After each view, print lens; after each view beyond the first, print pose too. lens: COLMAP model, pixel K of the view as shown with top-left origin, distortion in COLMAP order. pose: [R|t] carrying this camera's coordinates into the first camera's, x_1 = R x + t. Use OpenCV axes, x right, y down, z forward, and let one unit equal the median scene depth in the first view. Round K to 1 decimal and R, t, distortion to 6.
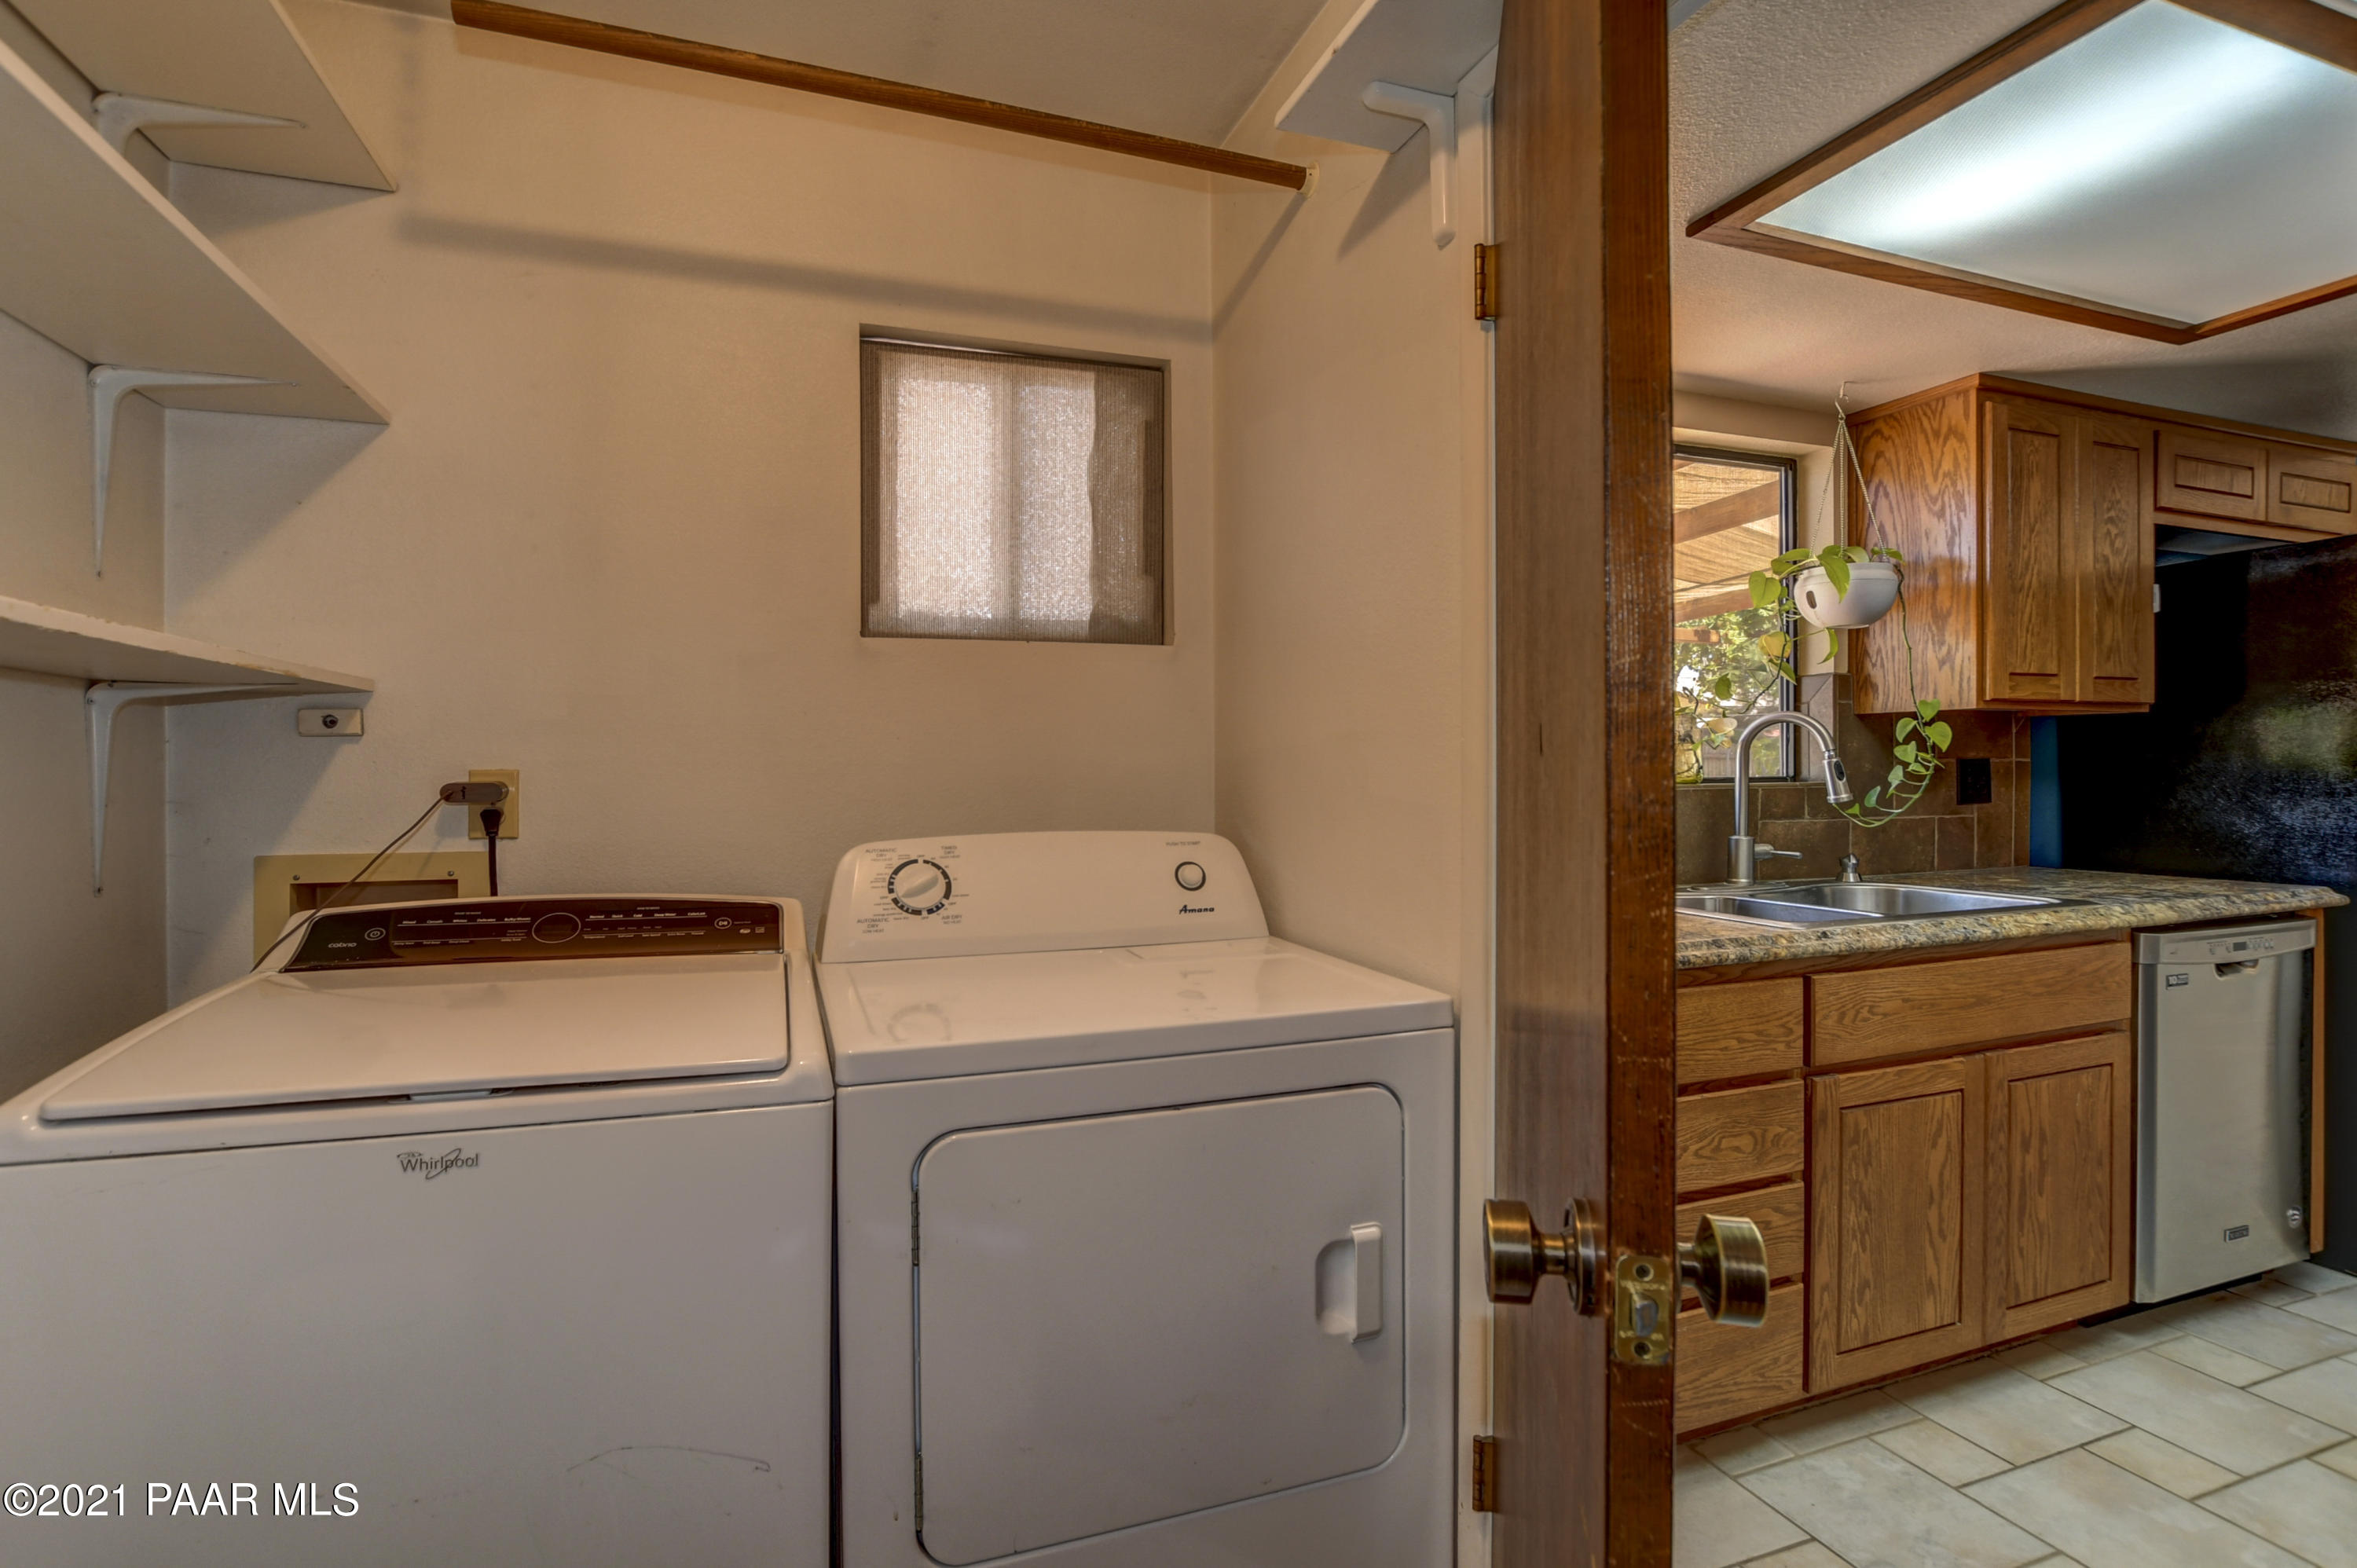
lens RADIAL K [[1052.0, 0, 1073.1], [0, 1052.0, 773.3], [0, 0, 1]] dist [-0.023055, 0.004075]
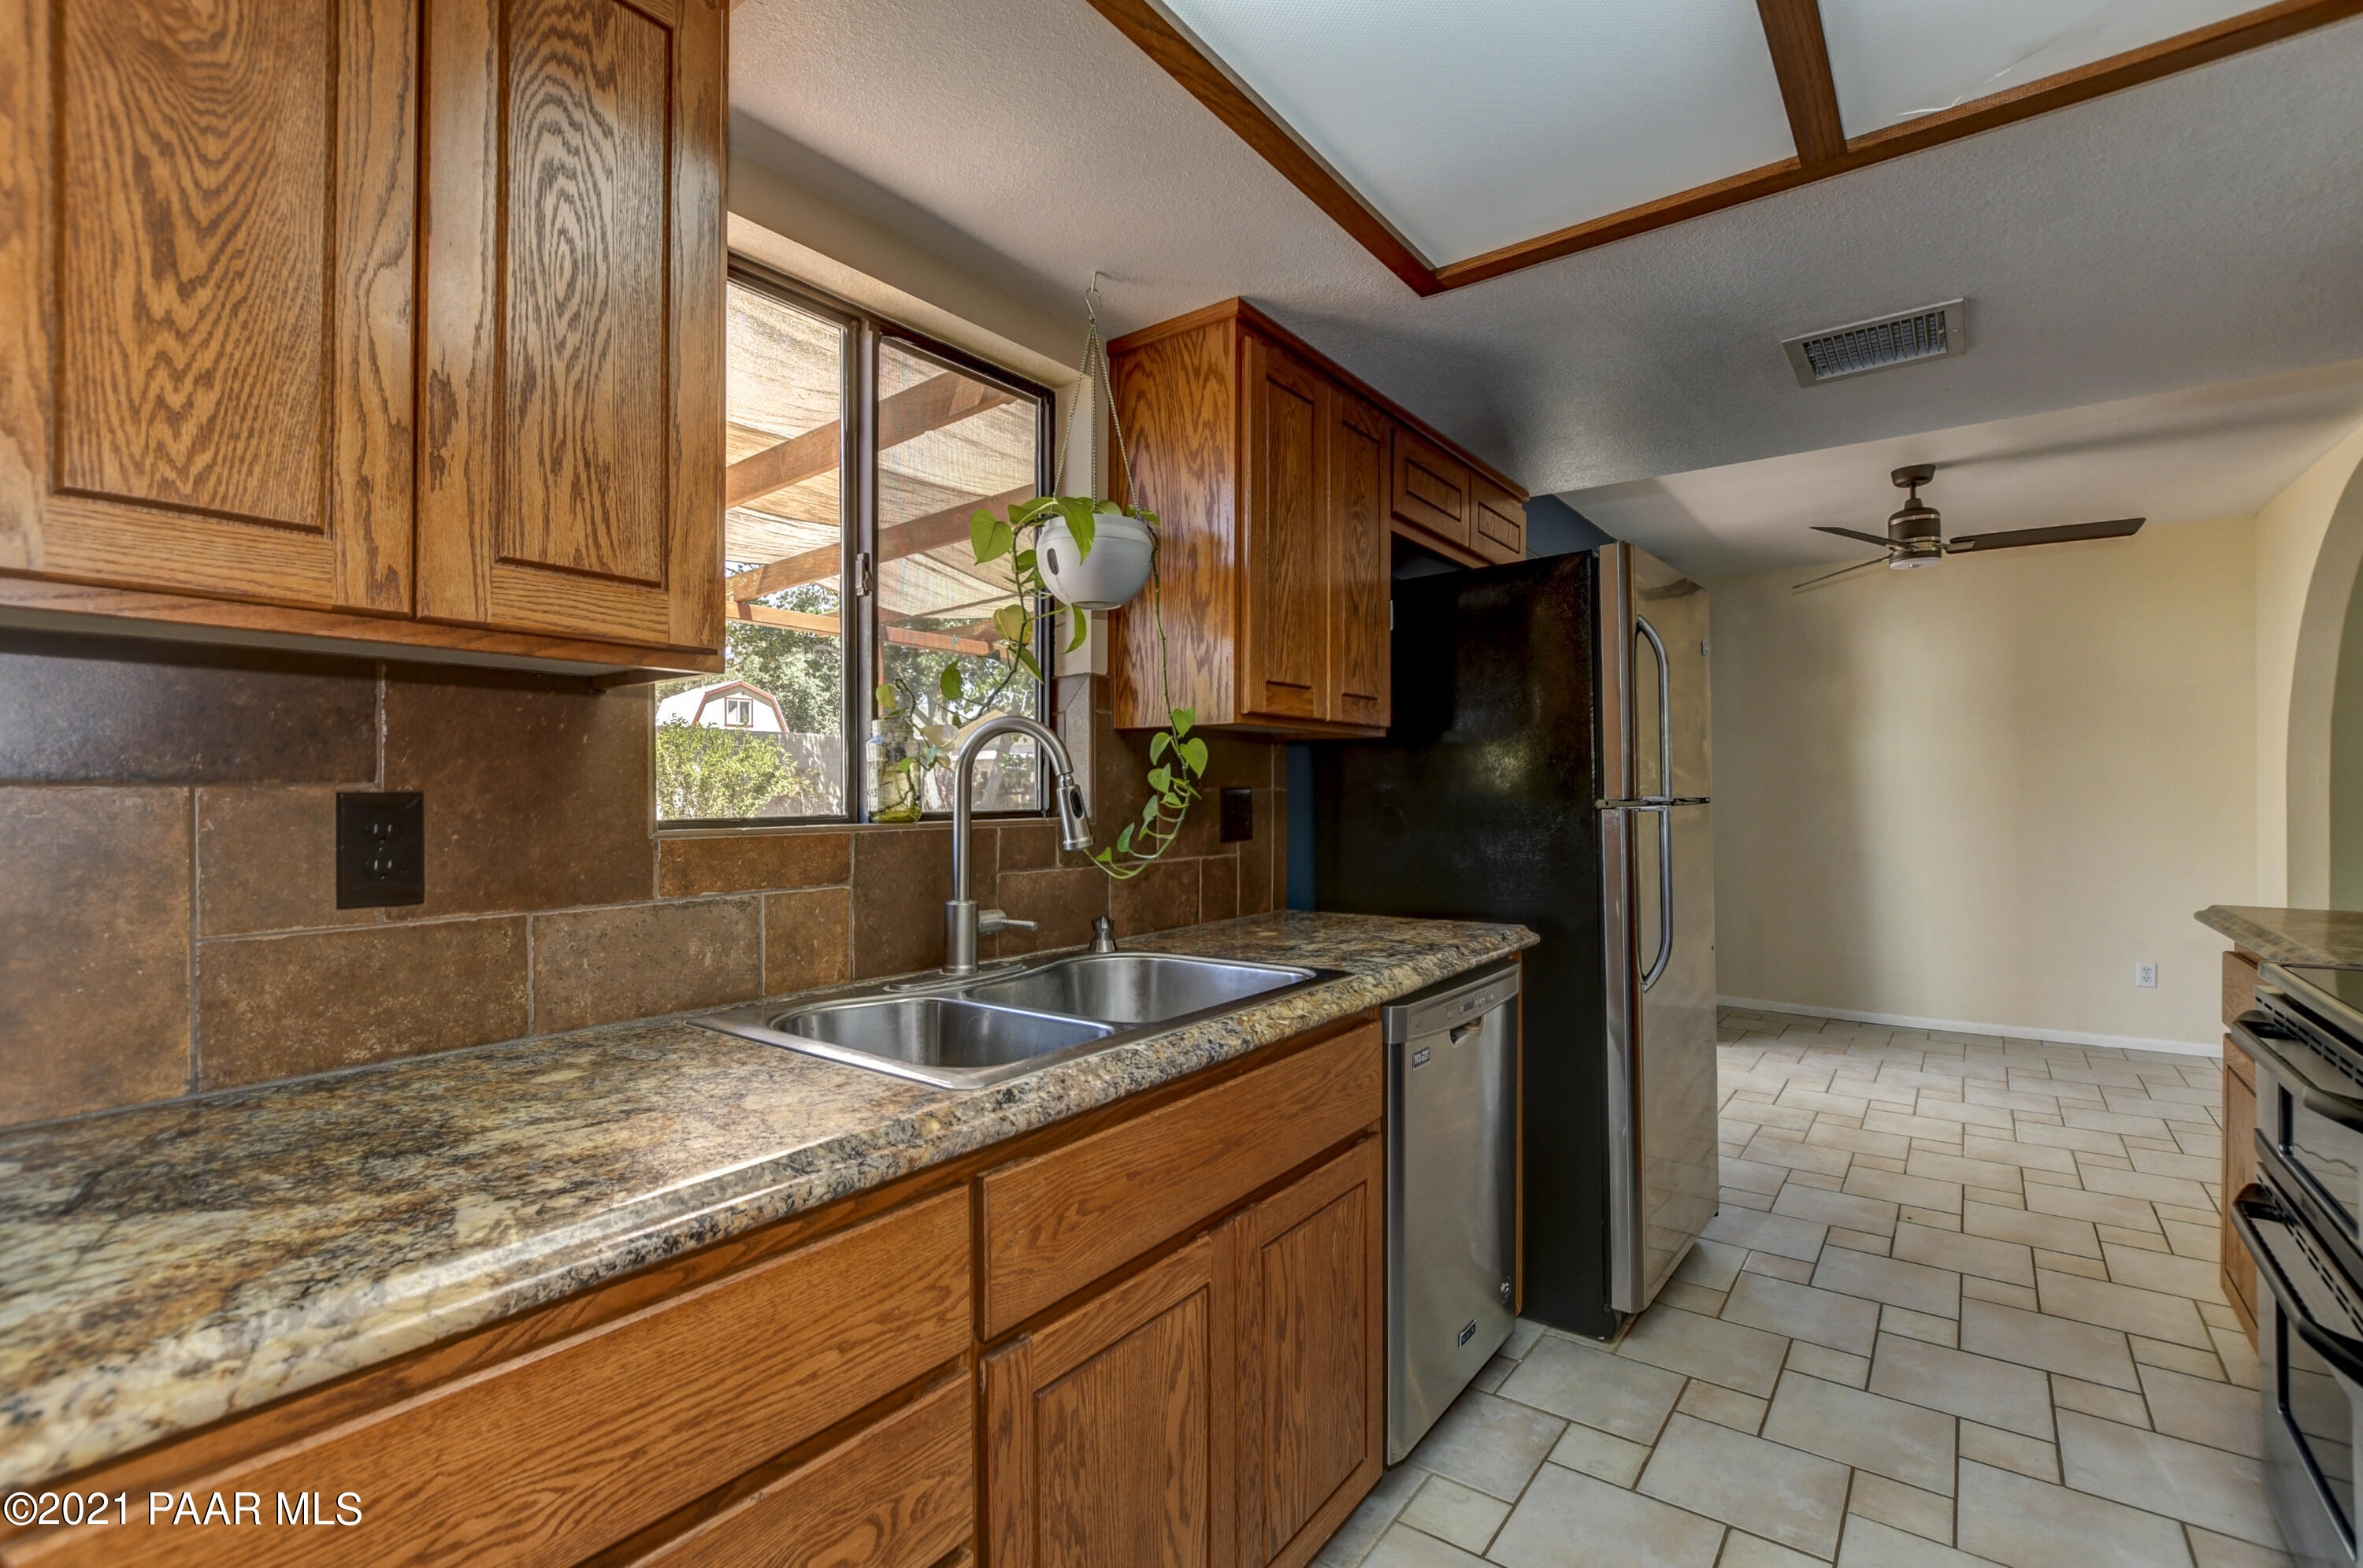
lens RADIAL K [[1054.7, 0, 1203.1], [0, 1054.7, 782.1], [0, 0, 1]] dist [-0.023055, 0.004075]
pose [[0.787848, 0.010024, 0.615789, 0.319233], [-0.001006, 0.999887, -0.014989, -0.005518], [-0.615869, 0.011190, 0.787769, 0.340137]]
